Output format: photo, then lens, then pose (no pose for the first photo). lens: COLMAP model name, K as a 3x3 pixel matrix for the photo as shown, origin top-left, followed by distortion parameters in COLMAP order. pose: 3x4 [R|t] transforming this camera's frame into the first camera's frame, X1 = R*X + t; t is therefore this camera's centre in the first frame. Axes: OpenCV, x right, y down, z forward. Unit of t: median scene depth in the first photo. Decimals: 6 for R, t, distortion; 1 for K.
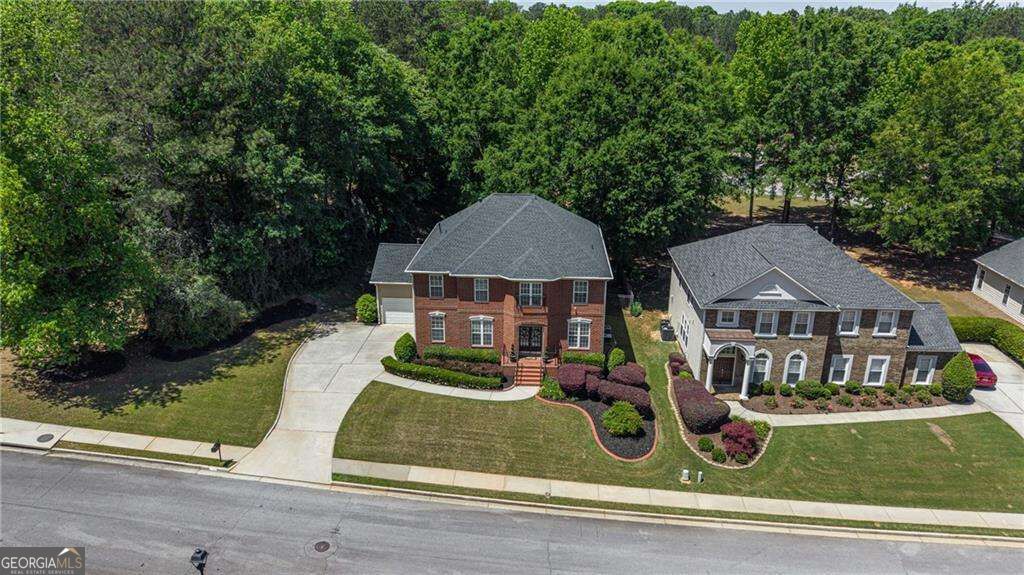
lens RADIAL K [[693.9, 0, 512.0], [0, 693.9, 287.5], [0, 0, 1]] dist [-0.000099, -0.001585]
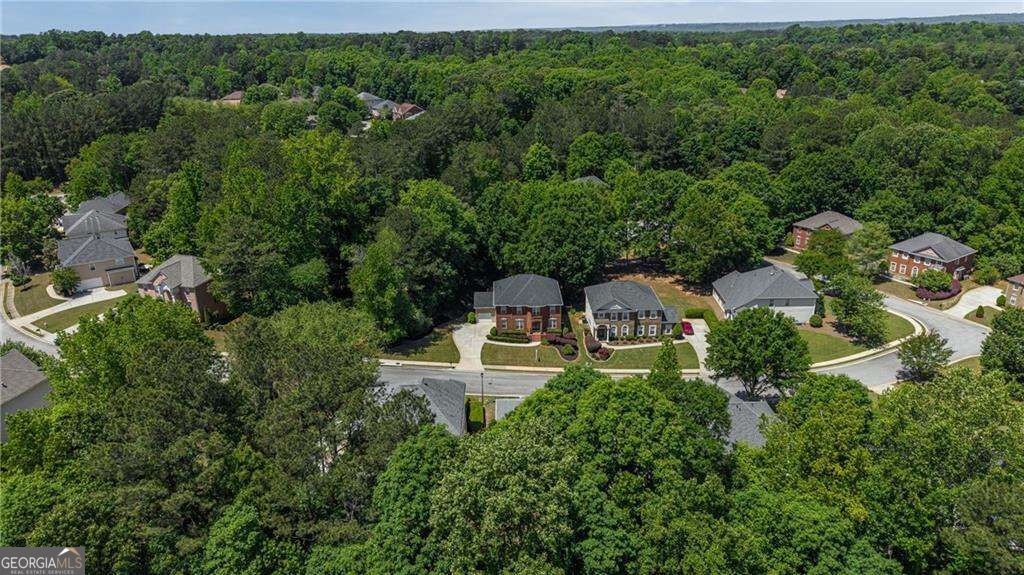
lens RADIAL K [[693.9, 0, 512.0], [0, 693.9, 287.5], [0, 0, 1]] dist [-0.000099, -0.001585]
pose [[0.996663, -0.050395, 0.064209, -0.260679], [0.048764, 0.998453, 0.026722, -0.175374], [-0.065457, -0.023502, 0.997579, -1.957008]]
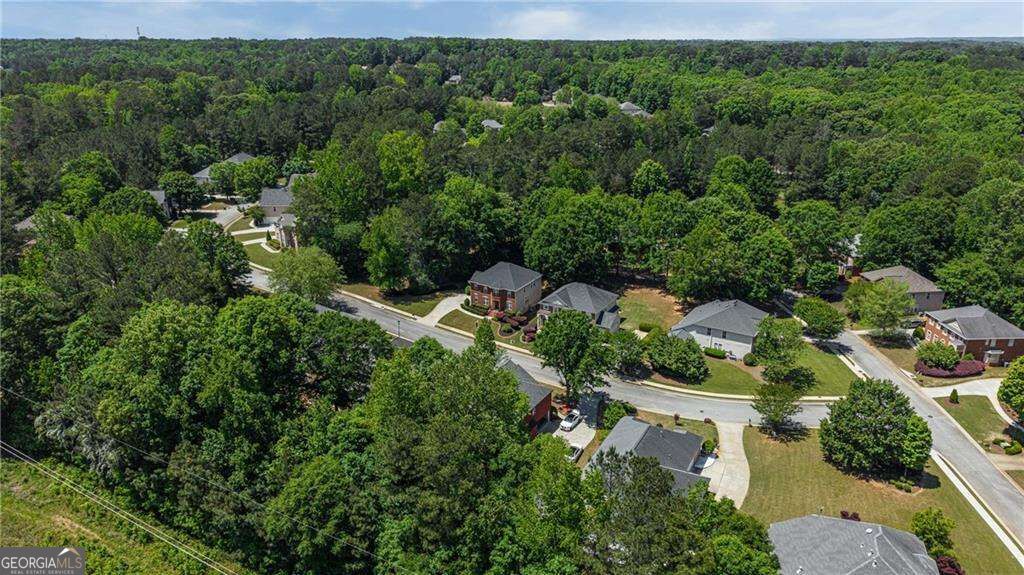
lens RADIAL K [[693.9, 0, 512.0], [0, 693.9, 287.5], [0, 0, 1]] dist [-0.000099, -0.001585]
pose [[0.893608, 0.144126, -0.425079, 1.617734], [-0.138601, 0.989367, 0.044083, -0.184710], [0.426912, 0.019524, 0.904082, -2.226423]]
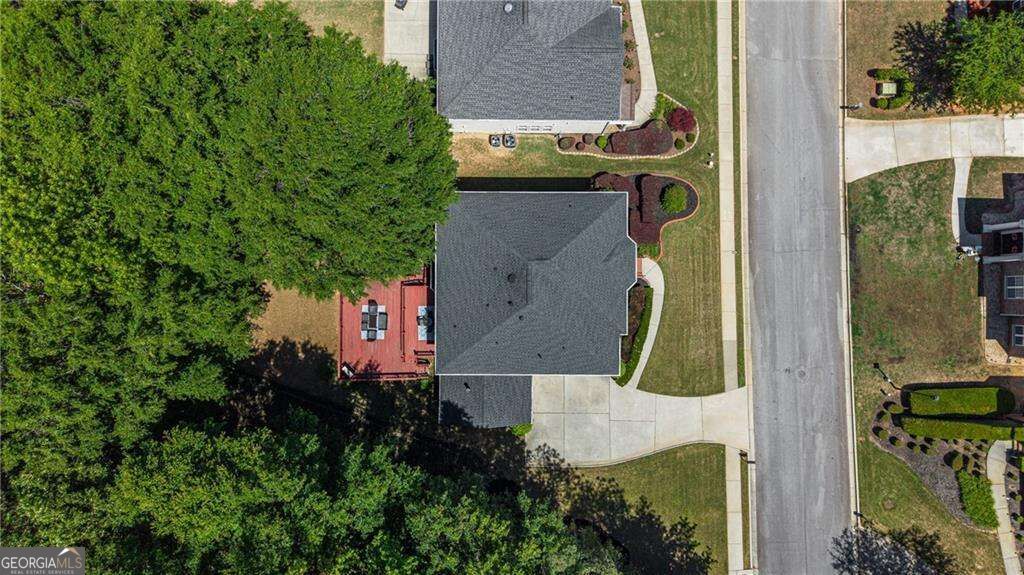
lens RADIAL K [[679.1, 0, 512.0], [0, 679.1, 287.5], [0, 0, 1]] dist [-0.000516, -0.000224]
pose [[-0.051909, -0.998624, -0.007418, 0.007558], [0.324061, -0.023870, 0.945735, -1.112400], [-0.944611, 0.046689, 0.324854, 0.793852]]
